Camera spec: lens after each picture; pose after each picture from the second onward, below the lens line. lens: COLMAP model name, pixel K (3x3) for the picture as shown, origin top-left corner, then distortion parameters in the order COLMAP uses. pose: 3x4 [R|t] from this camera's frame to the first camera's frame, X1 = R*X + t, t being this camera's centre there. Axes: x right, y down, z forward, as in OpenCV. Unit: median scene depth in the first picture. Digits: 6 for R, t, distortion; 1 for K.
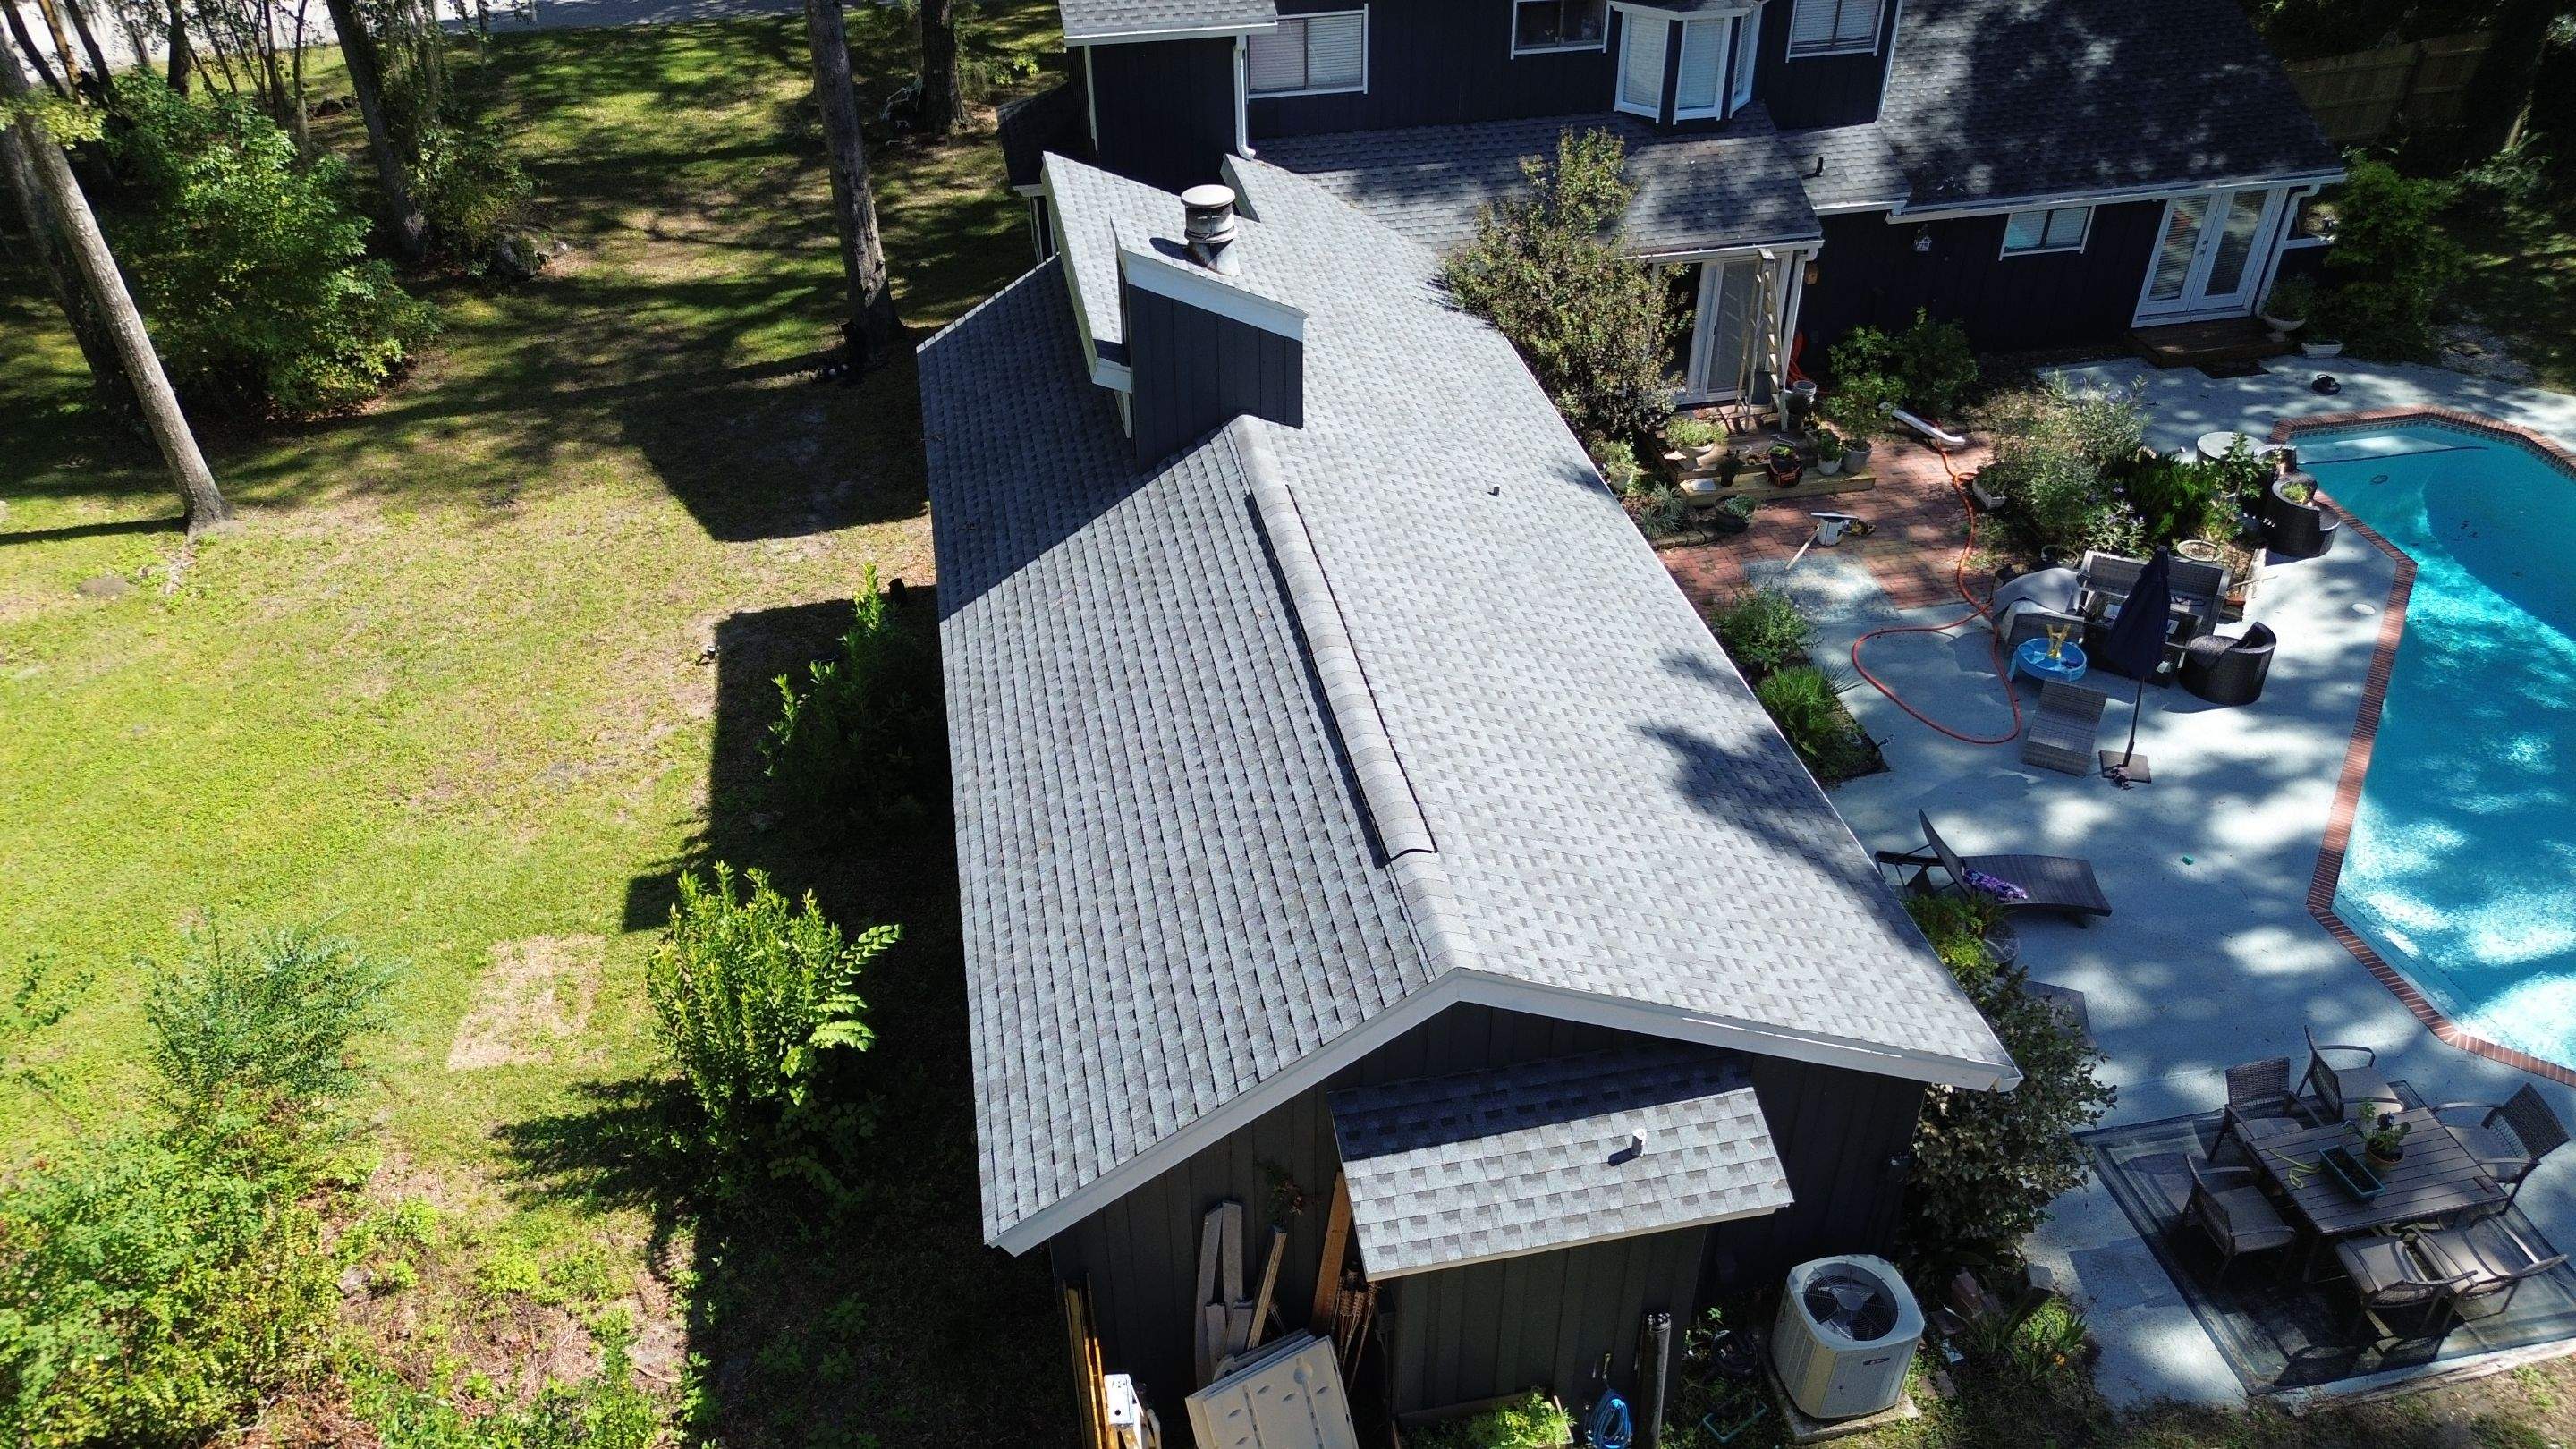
lens RADIAL K [[1816.6, 0, 1288.0], [0, 1816.6, 724.5], [0, 0, 1]] dist [0.005531, -0.004301]
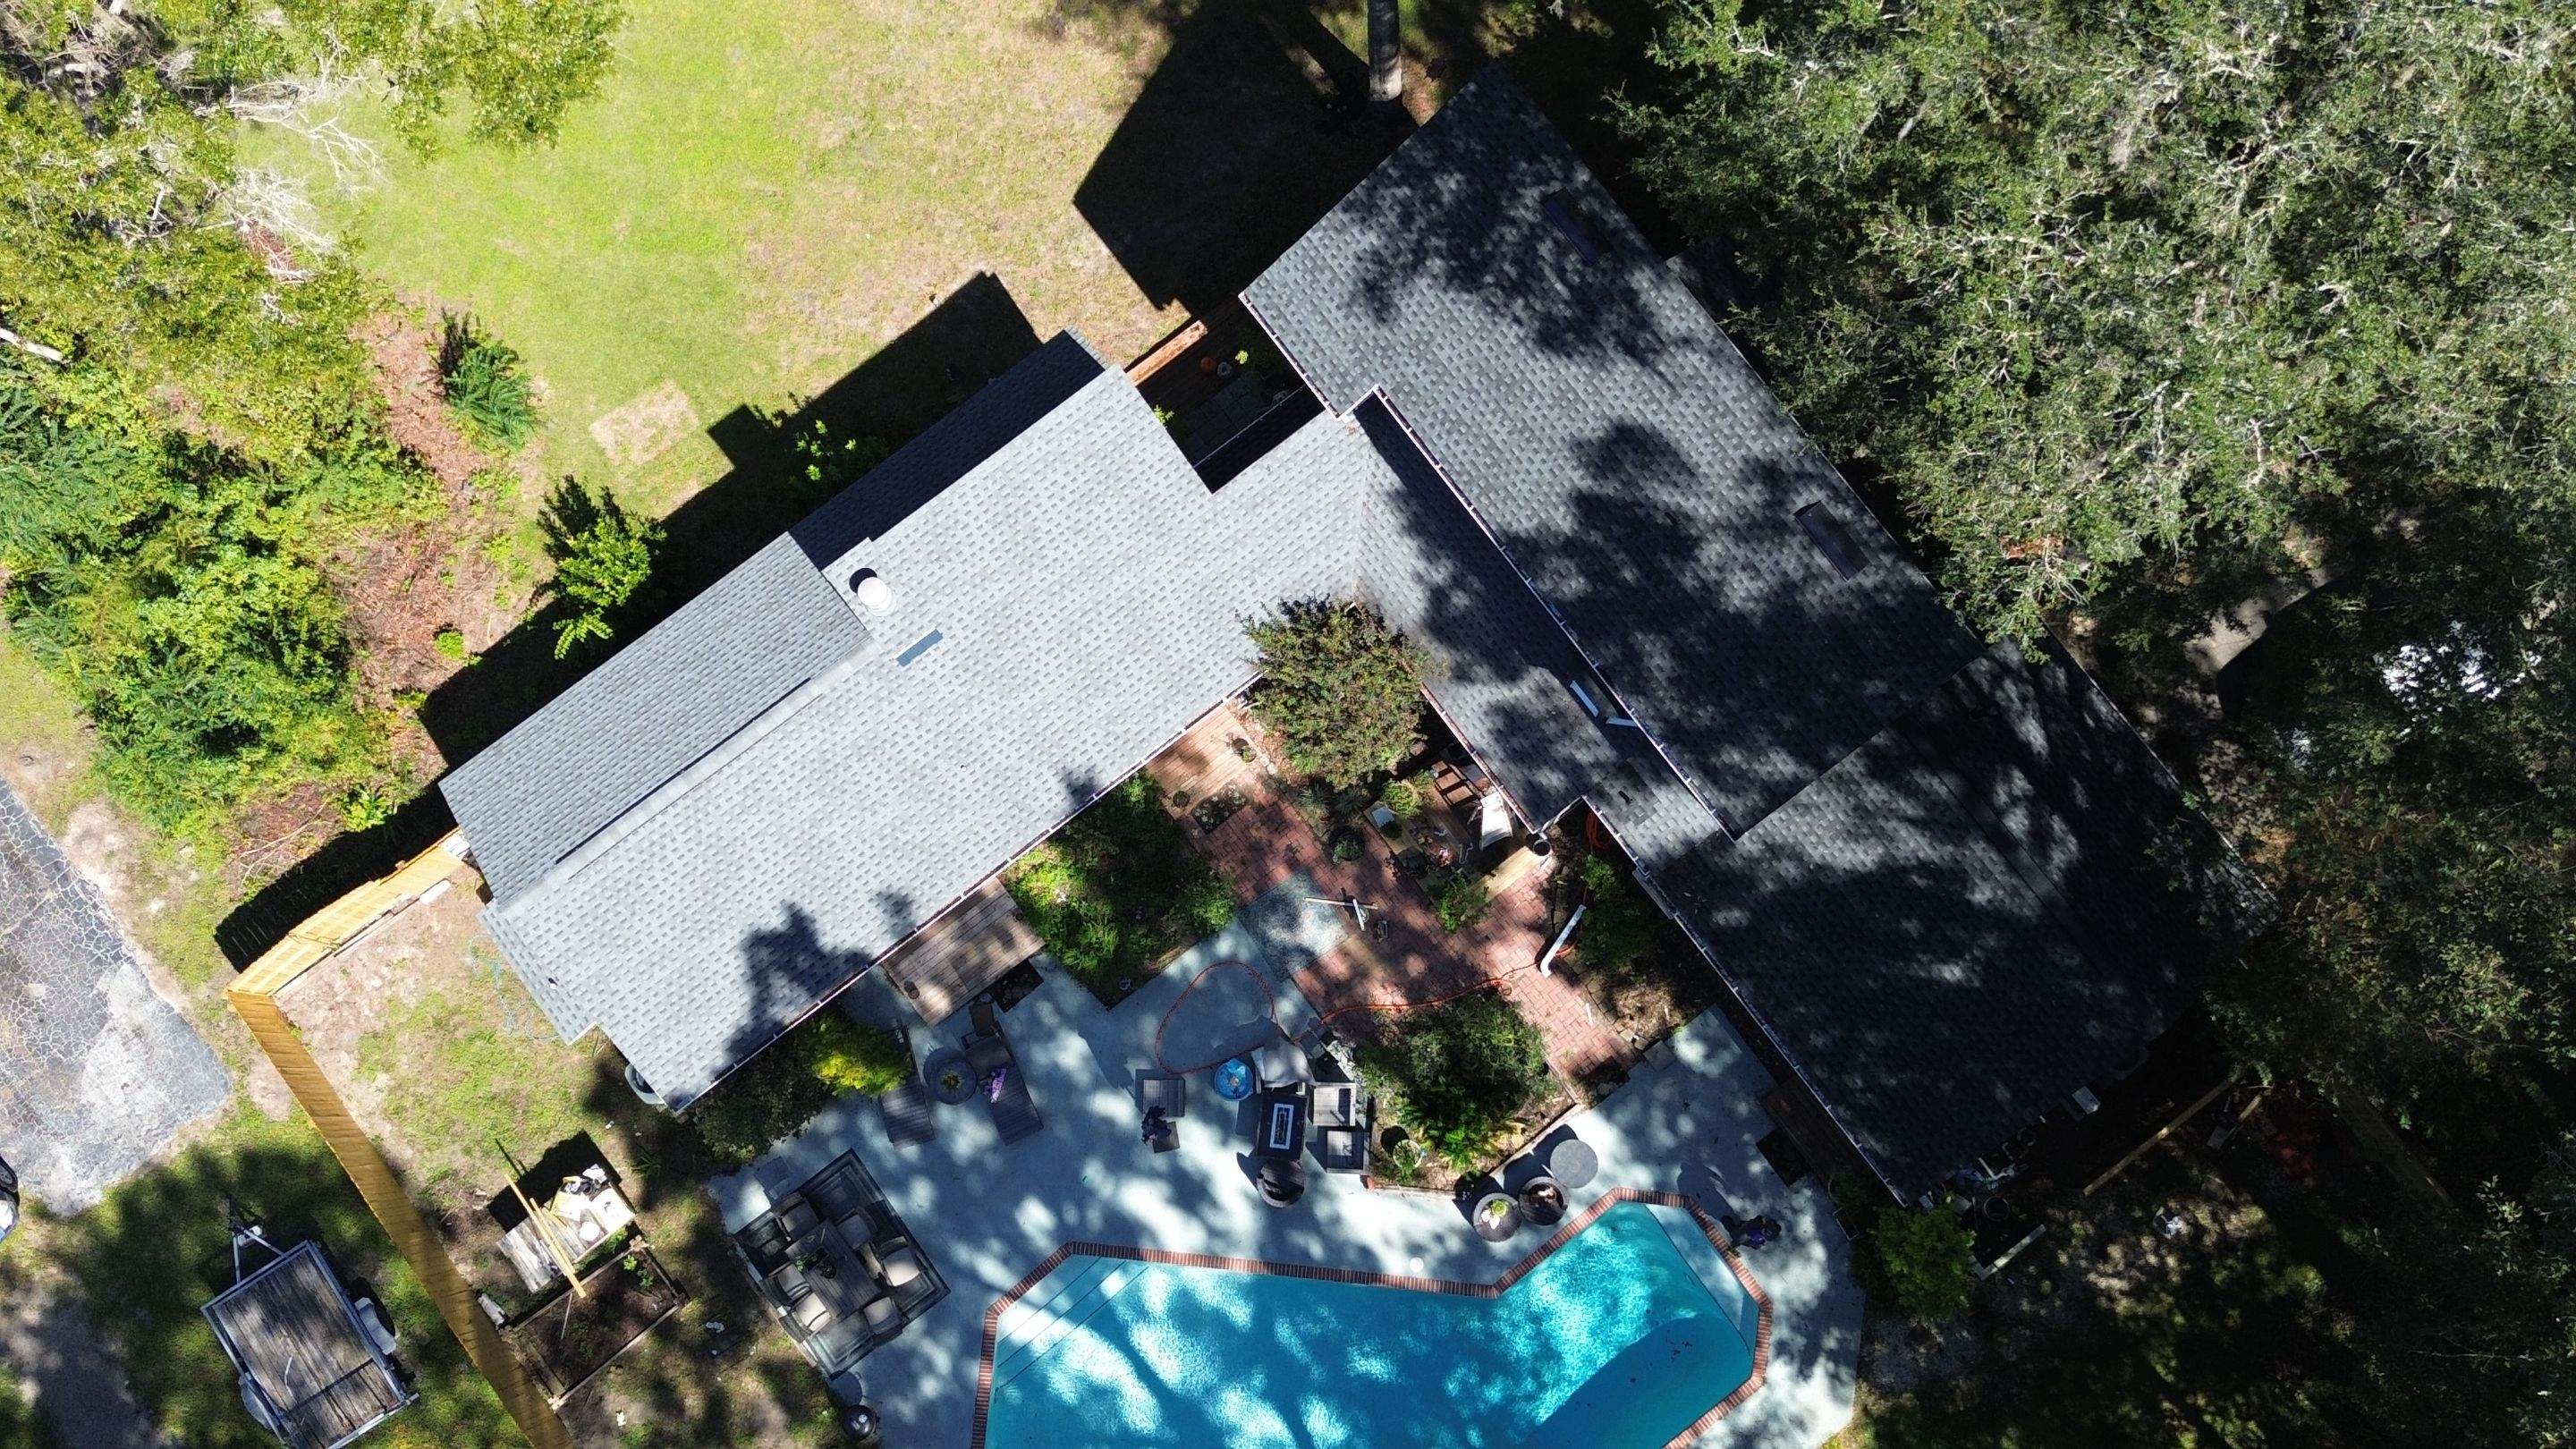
lens RADIAL K [[2559.6, 0, 1288.0], [0, 2559.6, 724.5], [0, 0, 1]] dist [0.093663, -0.023752]
pose [[0.441245, 0.888463, -0.126240, 0.377927], [-0.519757, 0.367701, 0.771134, -1.590190], [0.731543, -0.274645, 0.624031, -0.235694]]
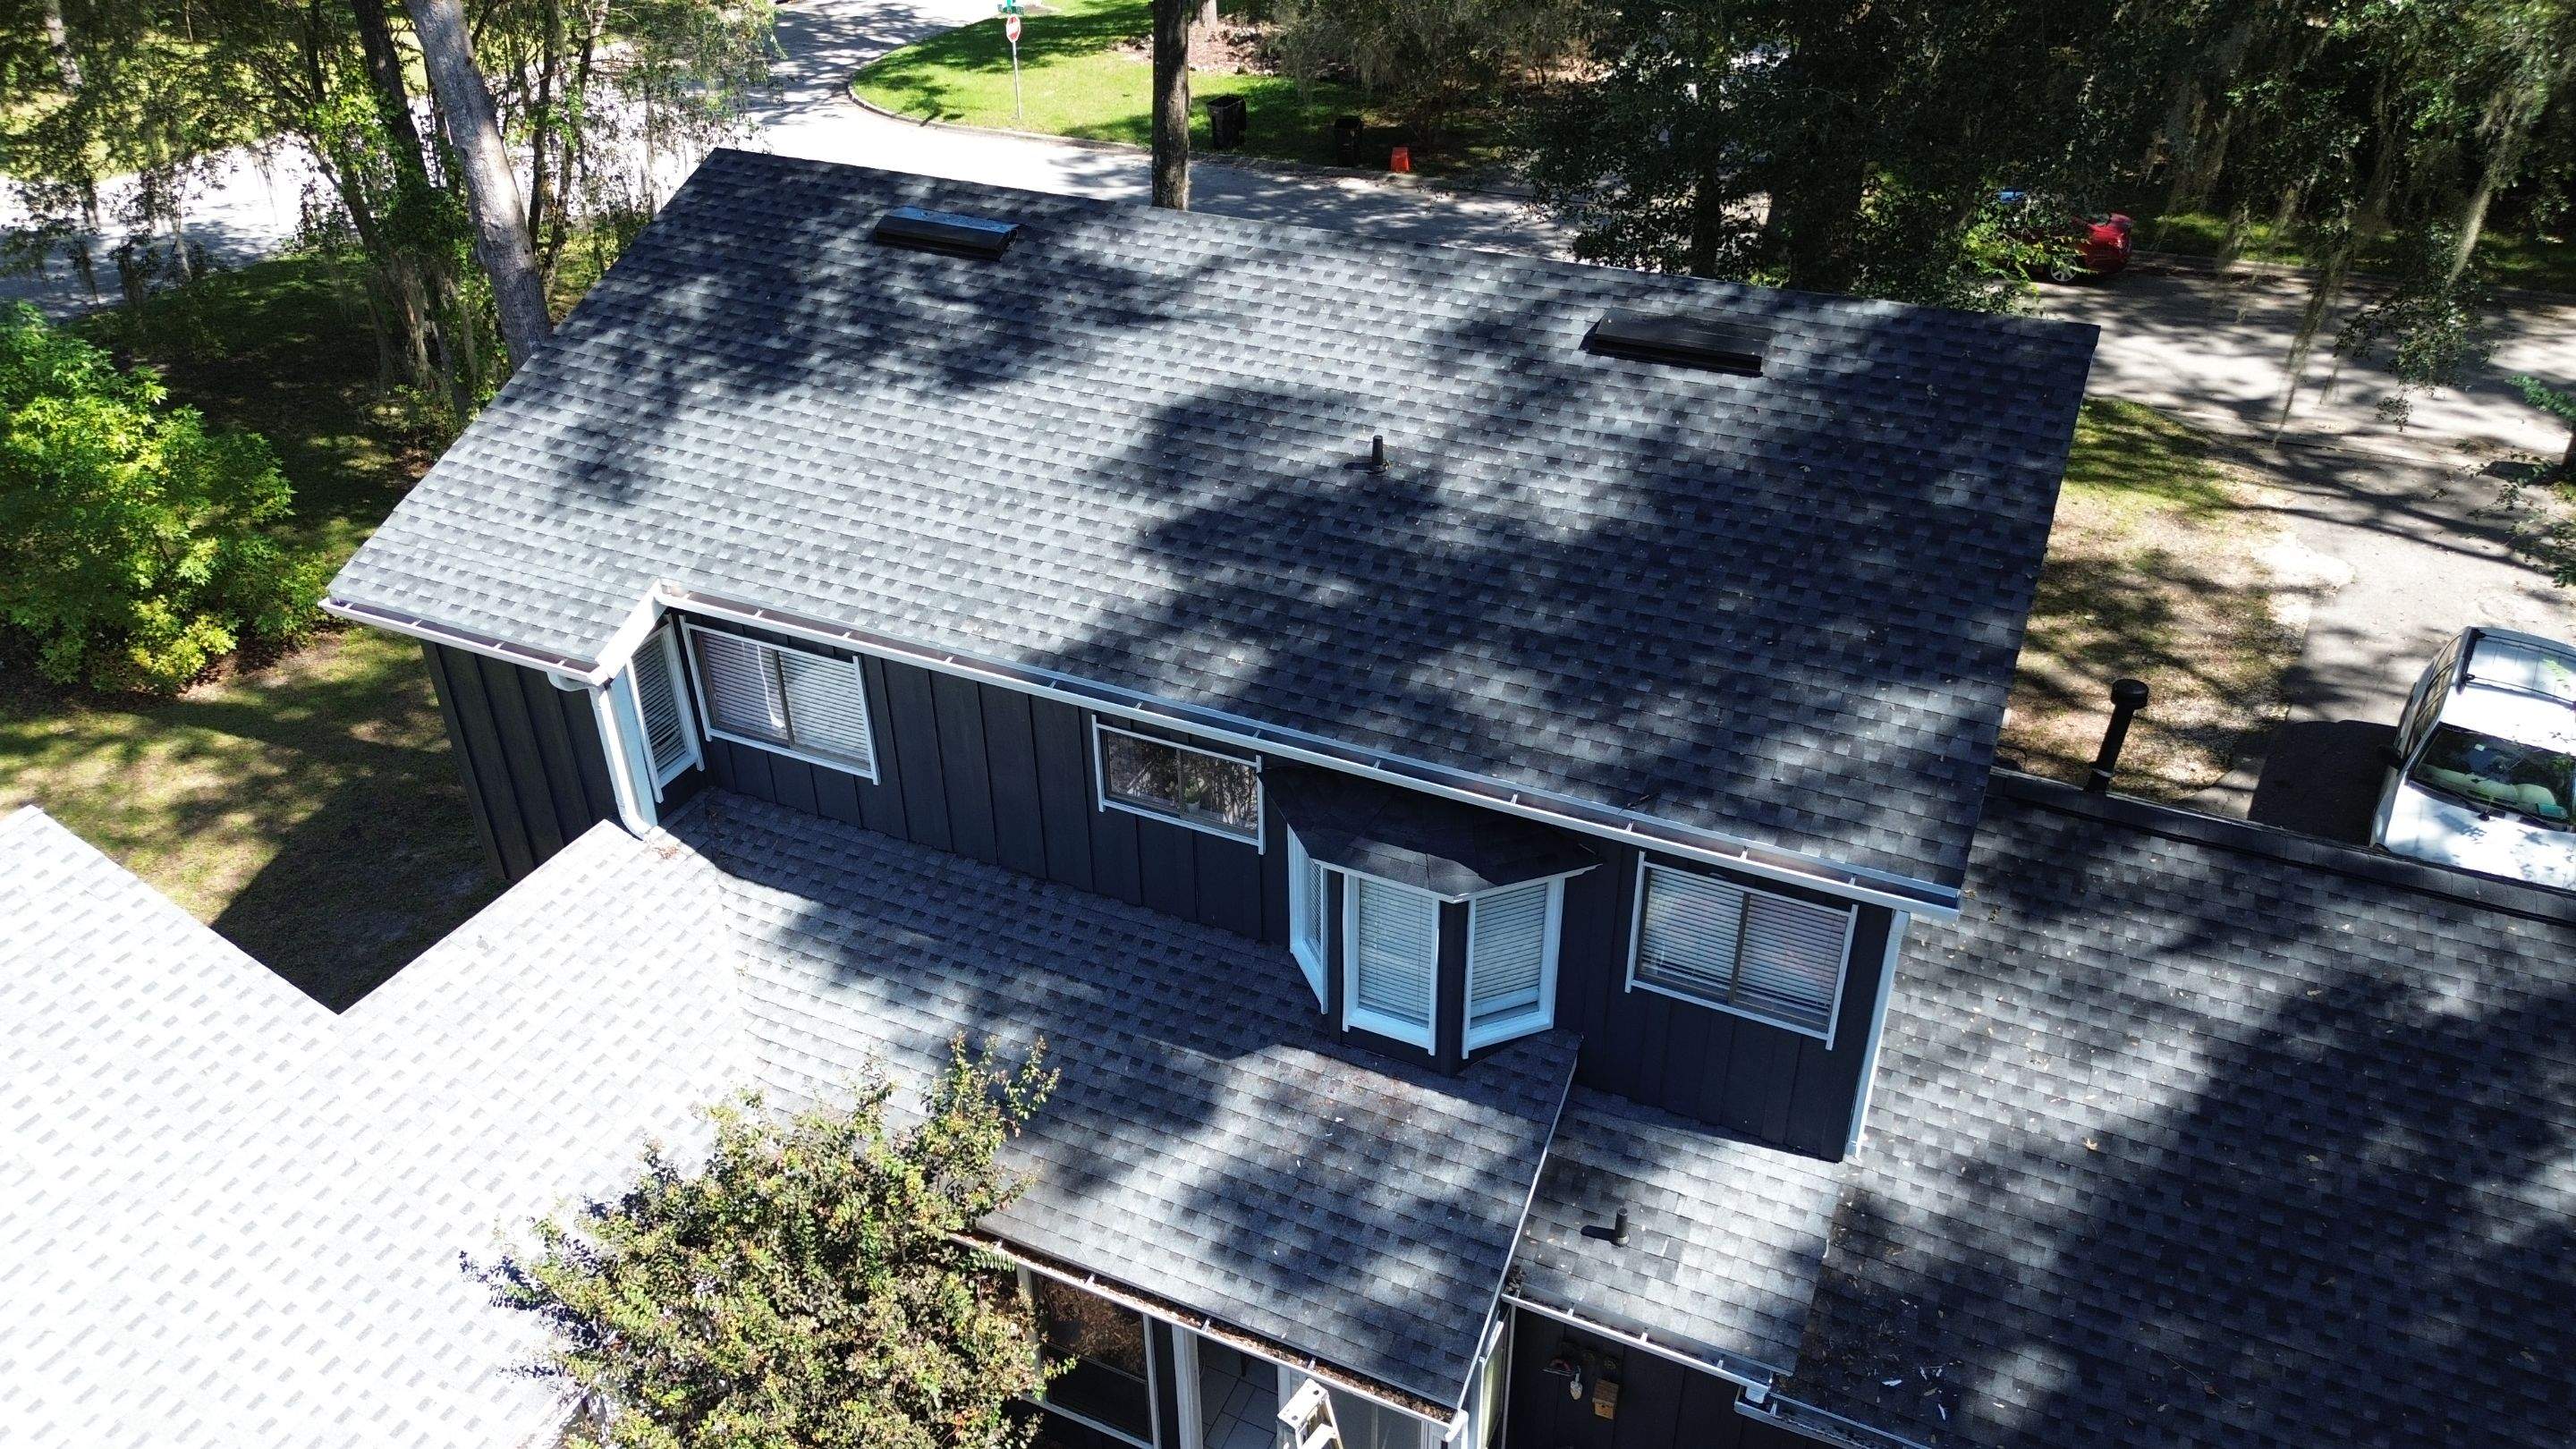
lens RADIAL K [[1816.6, 0, 1288.0], [0, 1816.6, 724.5], [0, 0, 1]] dist [0.005531, -0.004301]
pose [[0.810478, 0.314374, -0.494261, 0.432488], [-0.351114, 0.936126, 0.019674, -0.421571], [0.468876, 0.157597, 0.869091, 0.555185]]
